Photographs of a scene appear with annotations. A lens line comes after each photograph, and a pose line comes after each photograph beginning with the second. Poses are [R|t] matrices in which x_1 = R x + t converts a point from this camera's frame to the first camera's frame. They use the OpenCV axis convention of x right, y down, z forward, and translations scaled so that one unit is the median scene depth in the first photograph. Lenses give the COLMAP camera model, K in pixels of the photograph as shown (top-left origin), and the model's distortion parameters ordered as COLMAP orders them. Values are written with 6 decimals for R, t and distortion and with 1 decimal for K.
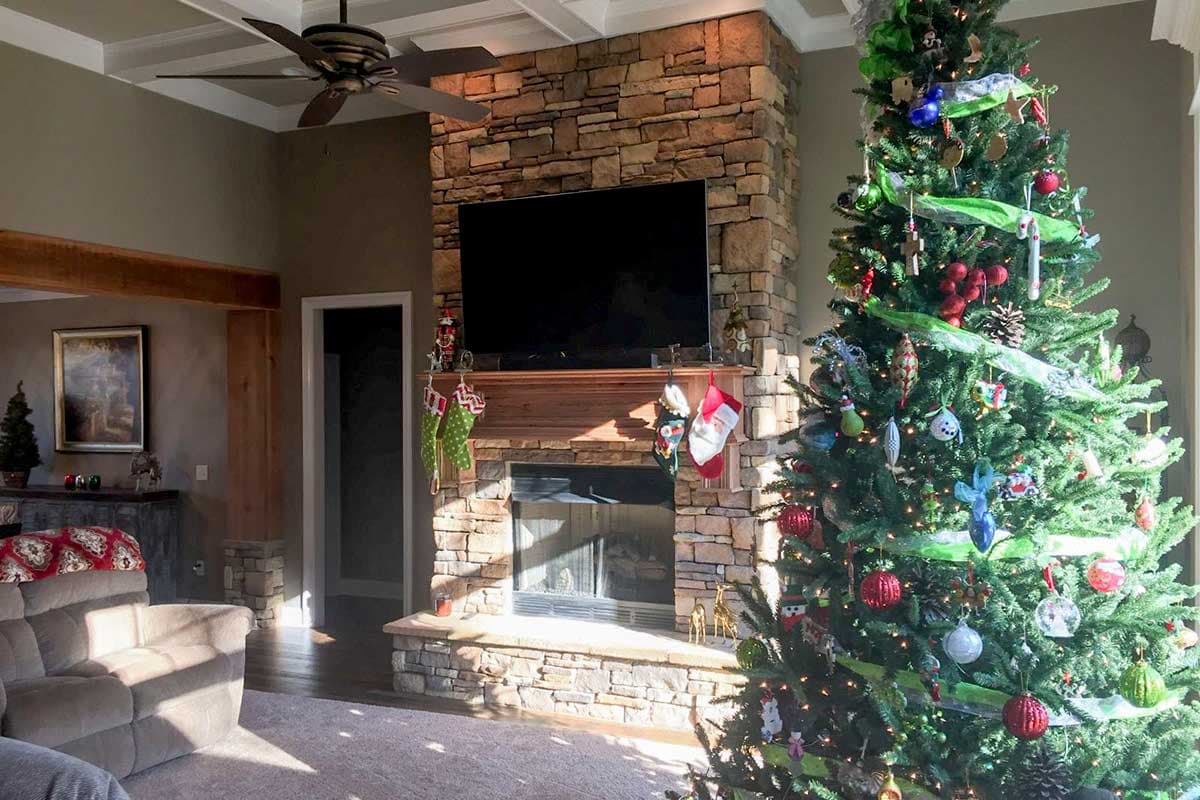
lens RADIAL K [[1028.0, 0, 597.1], [0, 1028.0, 402.9], [0, 0, 1]] dist [0.096288, -0.124474]
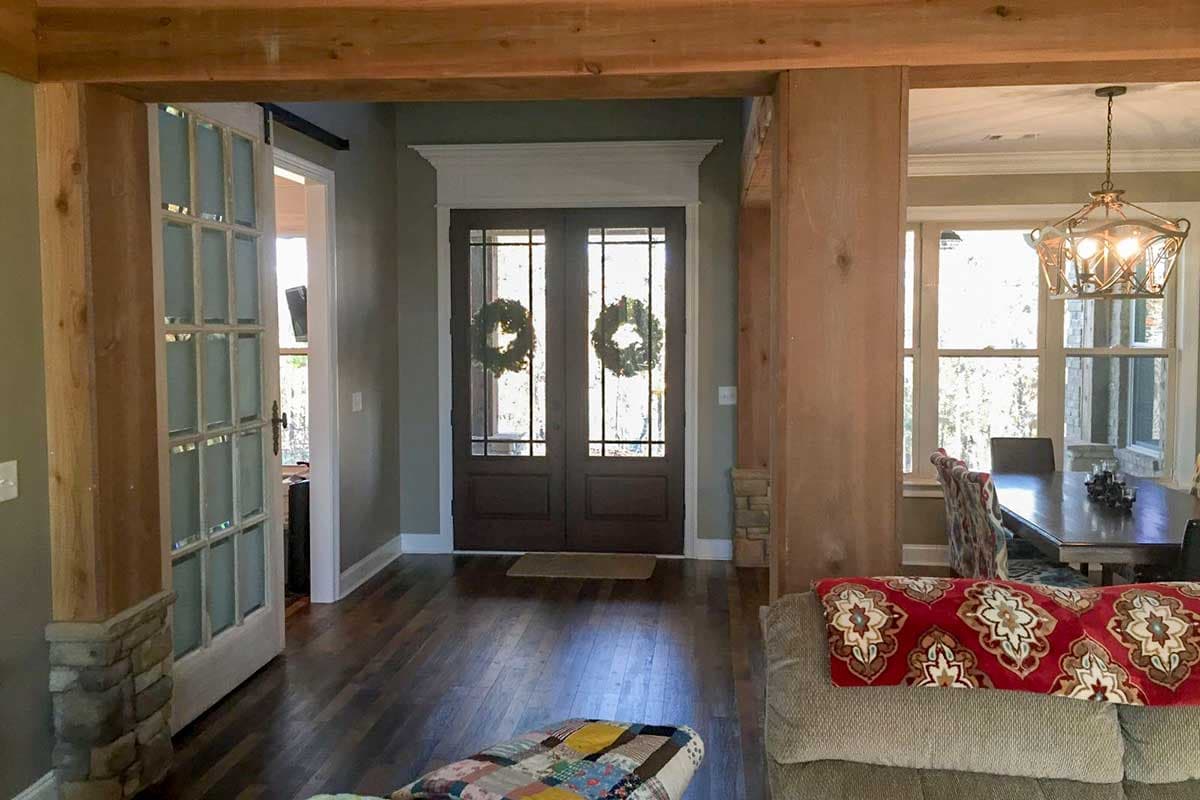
lens RADIAL K [[1028.0, 0, 597.9], [0, 1028.0, 380.8], [0, 0, 1]] dist [0.096288, -0.124474]
pose [[0.330566, 0.059966, -0.941876, -0.187105], [-0.001302, 0.998007, 0.063082, 0.008910], [0.943782, -0.019626, 0.329986, 0.560918]]
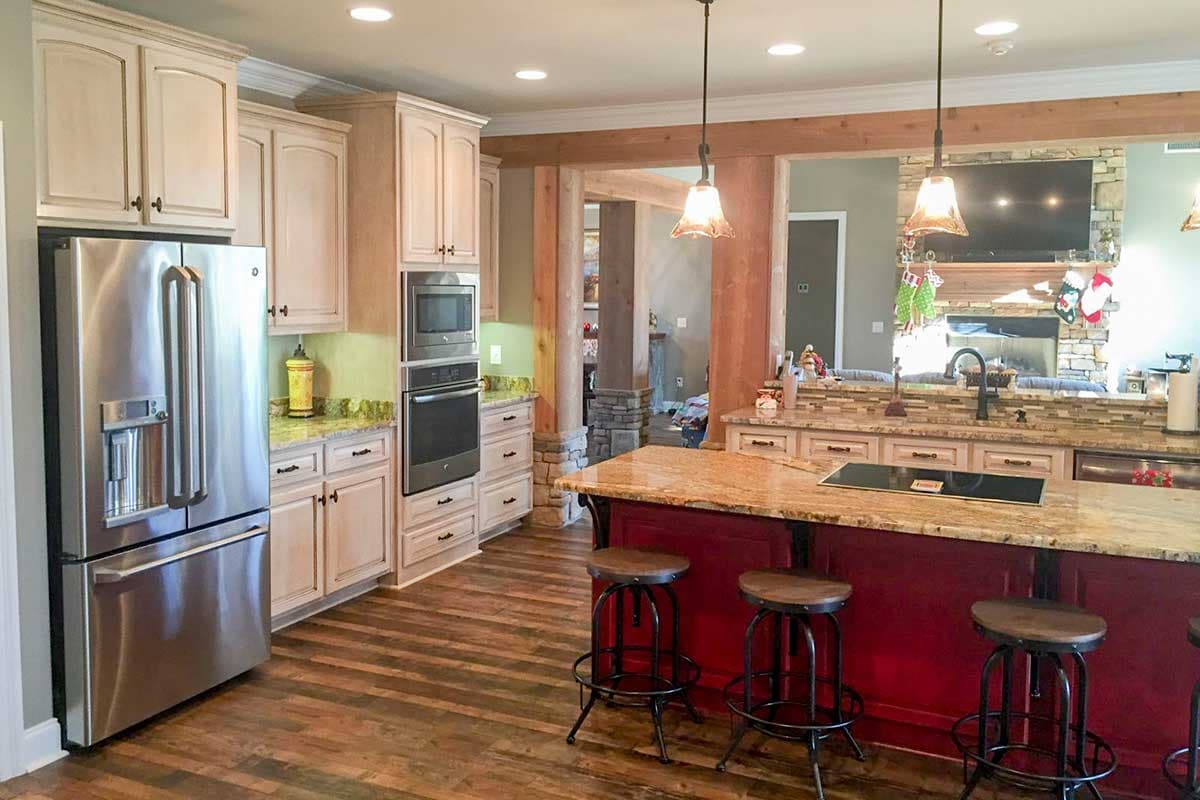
lens RADIAL K [[1028.0, 0, 595.5], [0, 1028.0, 353.3], [0, 0, 1]] dist [0.096288, -0.124474]
pose [[0.999924, 0.012197, -0.001871, -0.745693], [-0.012032, 0.997384, 0.071274, 0.004795], [0.002736, -0.071246, 0.997455, -0.843565]]
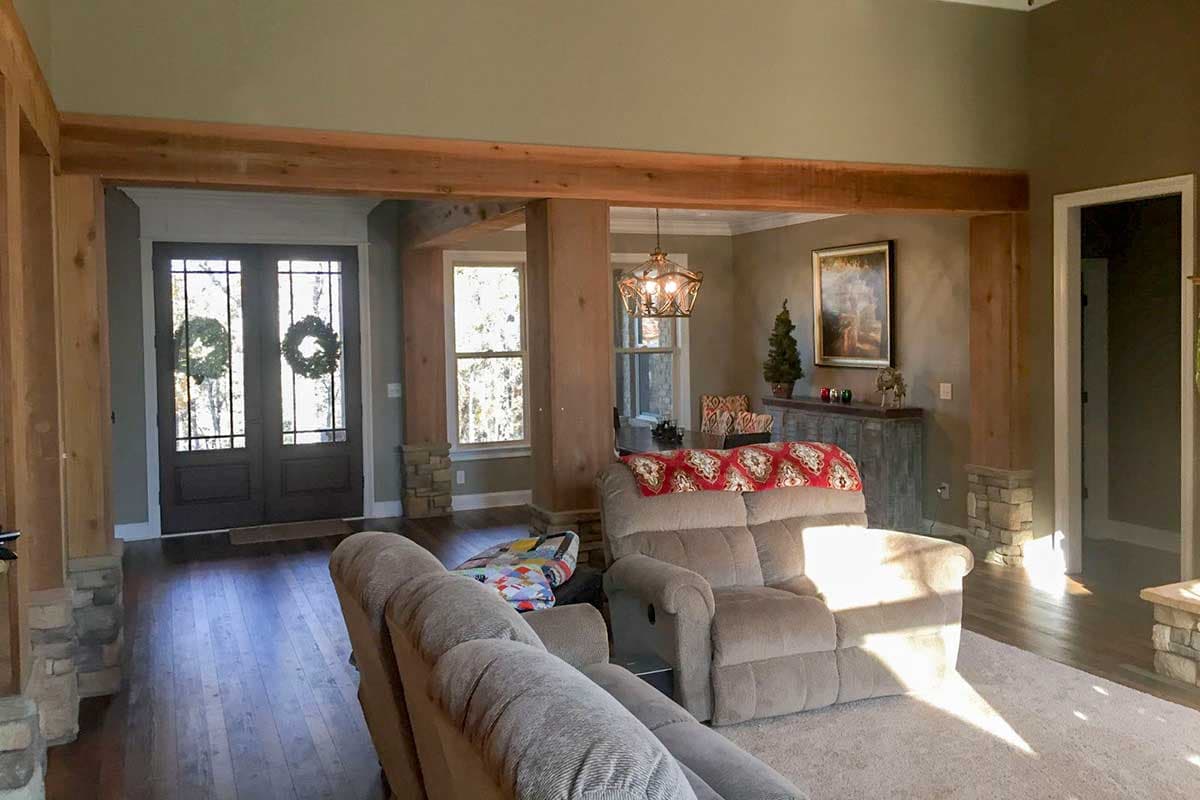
lens RADIAL K [[1028.0, 0, 596.8], [0, 1028.0, 351.9], [0, 0, 1]] dist [0.096288, -0.124474]
pose [[0.744339, 0.011415, -0.667704, 0.023012], [0.010846, 0.999515, 0.029178, 0.000070], [0.667714, -0.028960, 0.743854, 0.119779]]
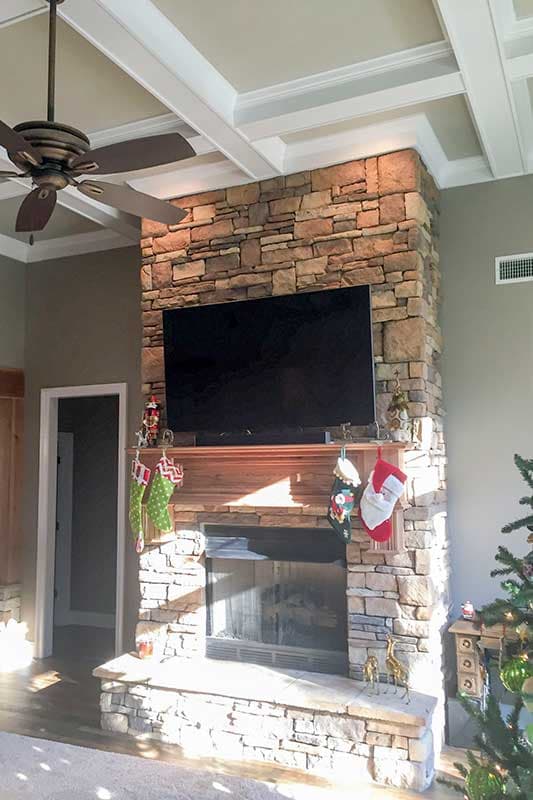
lens RADIAL K [[685.3, 0, 258.6], [0, 685.3, 400.3], [0, 0, 1]] dist [0.096288, -0.124474]
pose [[0.999974, -0.003950, -0.005952, -0.017837], [0.003376, 0.995611, -0.093532, -0.010282], [0.006296, 0.093510, 0.995598, 0.218441]]
